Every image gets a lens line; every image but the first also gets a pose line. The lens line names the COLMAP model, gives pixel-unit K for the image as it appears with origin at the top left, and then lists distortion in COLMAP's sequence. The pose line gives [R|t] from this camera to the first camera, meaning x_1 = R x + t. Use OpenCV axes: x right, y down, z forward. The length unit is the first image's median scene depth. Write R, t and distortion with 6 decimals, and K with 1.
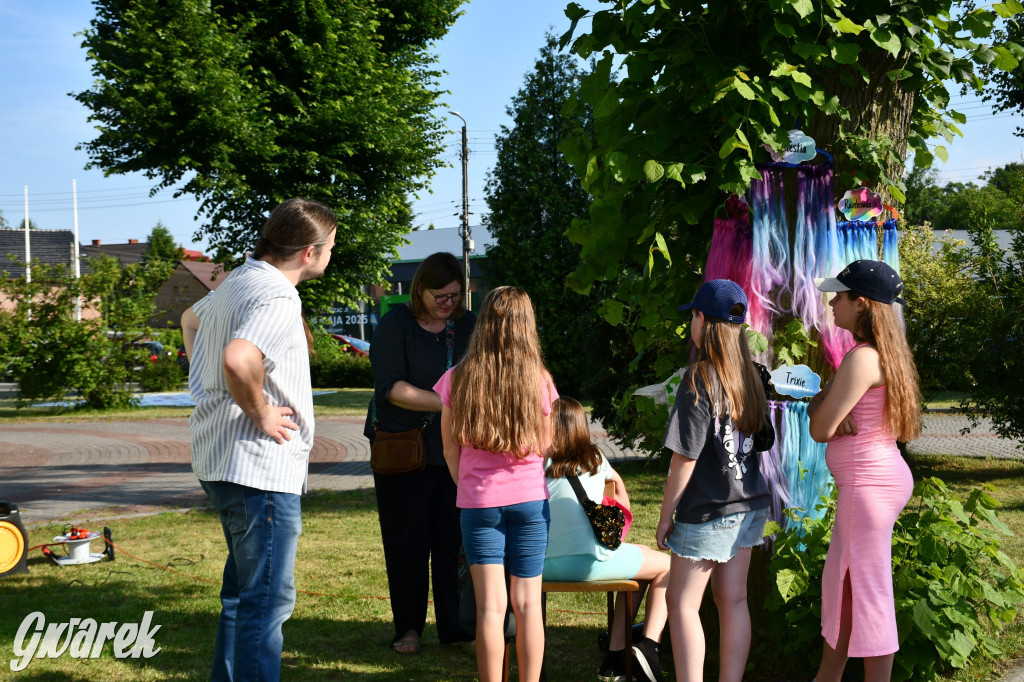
lens RADIAL K [[1150.4, 0, 510.2], [0, 1150.4, 328.5], [0, 0, 1]] dist [-0.002543, 0.002604]
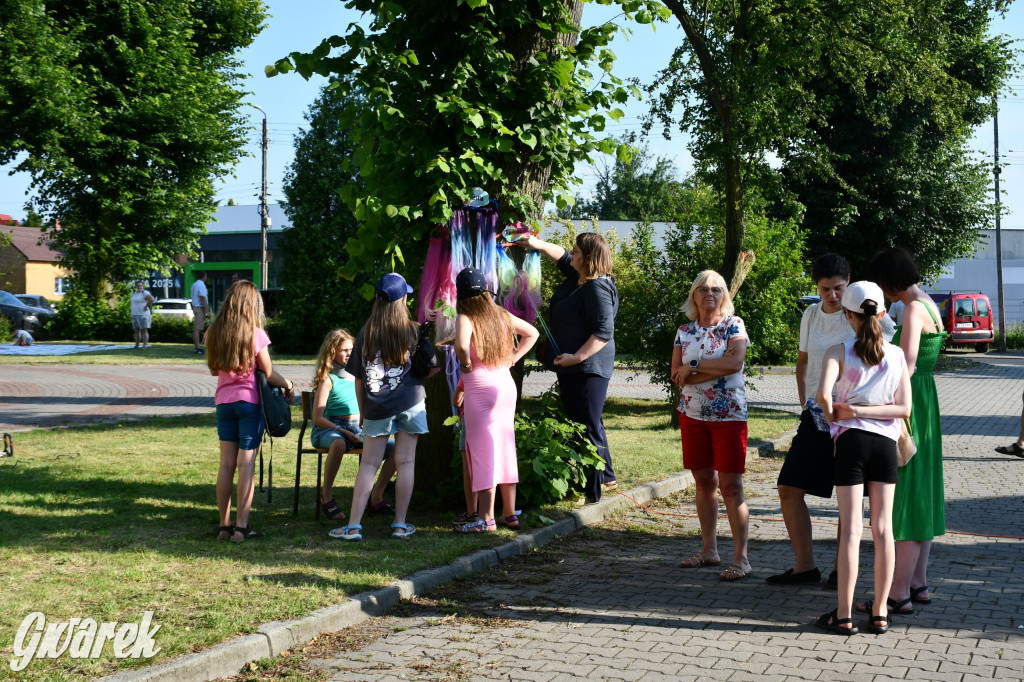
lens RADIAL K [[1150.4, 0, 510.2], [0, 1150.4, 328.5], [0, 0, 1]] dist [-0.002543, 0.002604]
pose [[0.983320, 0.021197, 0.180643, -0.002337], [-0.026373, 0.999306, 0.026302, -0.003142], [-0.179960, -0.030628, 0.983197, -0.224300]]
